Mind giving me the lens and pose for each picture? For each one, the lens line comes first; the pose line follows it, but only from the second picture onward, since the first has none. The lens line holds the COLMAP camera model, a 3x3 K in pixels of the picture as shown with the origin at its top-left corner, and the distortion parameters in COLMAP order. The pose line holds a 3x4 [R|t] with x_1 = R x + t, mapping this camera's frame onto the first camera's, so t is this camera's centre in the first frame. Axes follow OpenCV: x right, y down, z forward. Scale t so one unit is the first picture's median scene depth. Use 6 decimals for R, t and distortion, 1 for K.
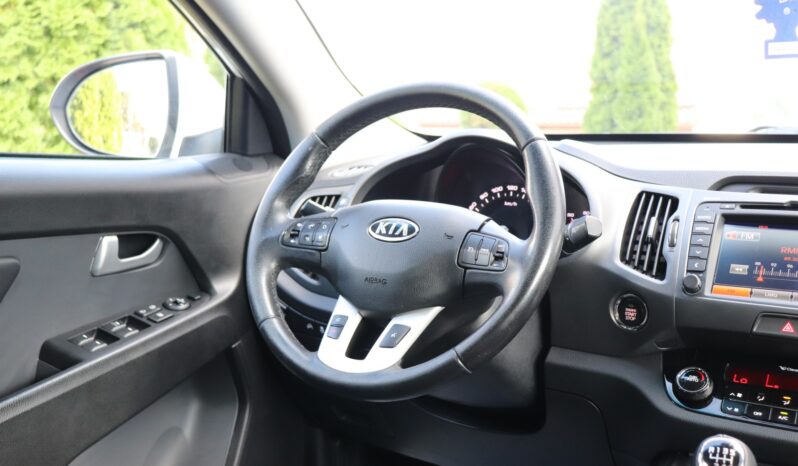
lens RADIAL K [[912.1, 0, 400.8], [0, 912.1, 231.4], [0, 0, 1]] dist [0.002640, 0.000000]
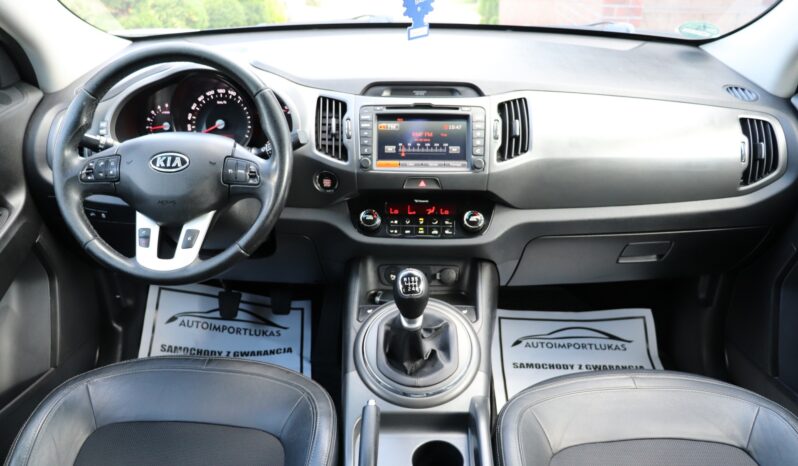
lens RADIAL K [[654.9, 0, 398.2], [0, 654.9, 233.3], [0, 0, 1]] dist [-0.172106, 0.126710]
pose [[0.868334, -0.229390, 0.439746, -0.160533], [0.064148, 0.931115, 0.359040, -0.230406], [-0.491814, -0.283558, 0.823233, -0.011116]]
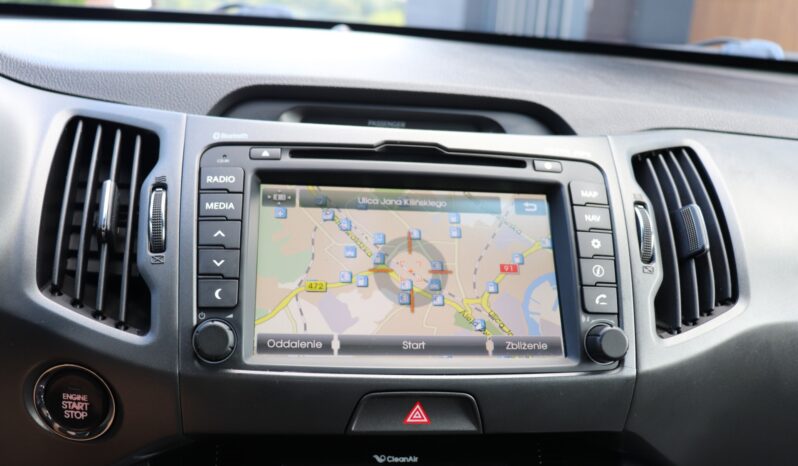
lens RADIAL K [[777.6, 0, 395.7], [0, 777.6, 229.8], [0, 0, 1]] dist [-0.080701, 0.000000]
pose [[0.784420, -0.109803, 0.610434, 0.161718], [0.013123, 0.986922, 0.160661, -0.052273], [-0.620092, -0.118015, 0.775602, 0.643805]]
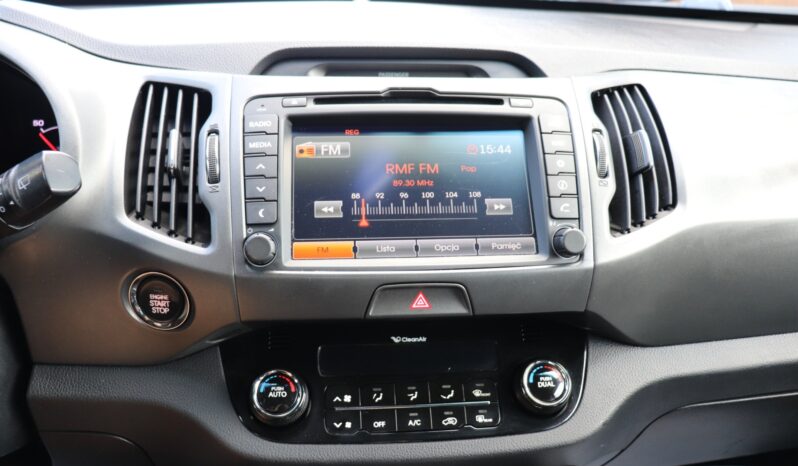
lens RADIAL K [[654.9, 0, 398.6], [0, 654.9, 230.6], [0, 0, 1]] dist [-0.172106, 0.126710]
pose [[0.805348, -0.194523, 0.559978, 0.159737], [0.059168, 0.966288, 0.250571, -0.048516], [-0.589843, -0.168664, 0.789708, 0.612893]]
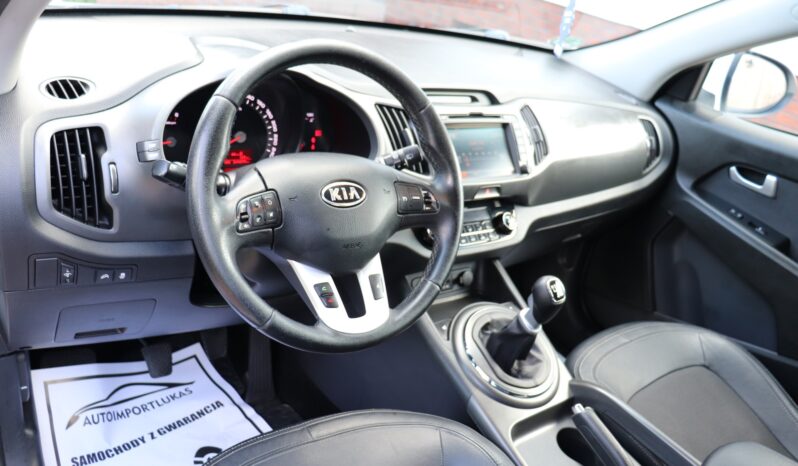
lens RADIAL K [[654.9, 0, 402.7], [0, 654.9, 219.4], [0, 0, 1]] dist [-0.172106, 0.126710]
pose [[0.382742, -0.314197, 0.868786, -0.670281], [-0.074538, 0.926824, 0.368024, -0.266921], [-0.920844, -0.205616, 0.331314, 0.669268]]
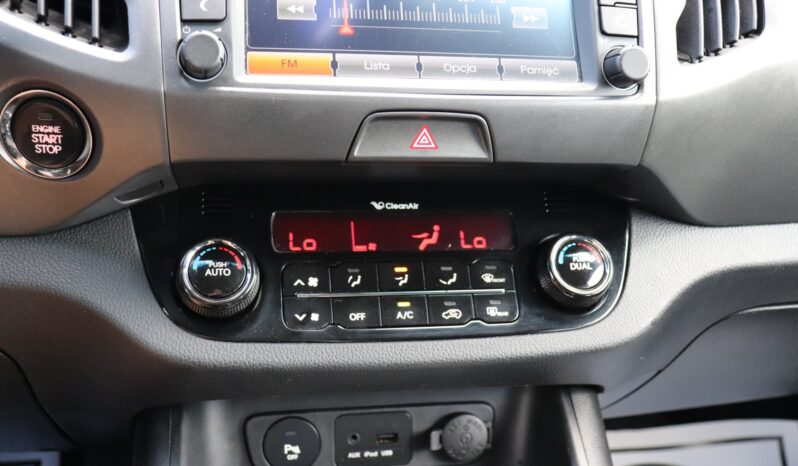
lens RADIAL K [[827.3, 0, 395.9], [0, 827.3, 227.9], [0, 0, 1]] dist [-0.066921, 0.000000]
pose [[0.752128, -0.233496, 0.616266, 0.140936], [0.011166, 0.939509, 0.342341, 0.006583], [-0.658923, -0.250603, 0.709238, 0.652405]]
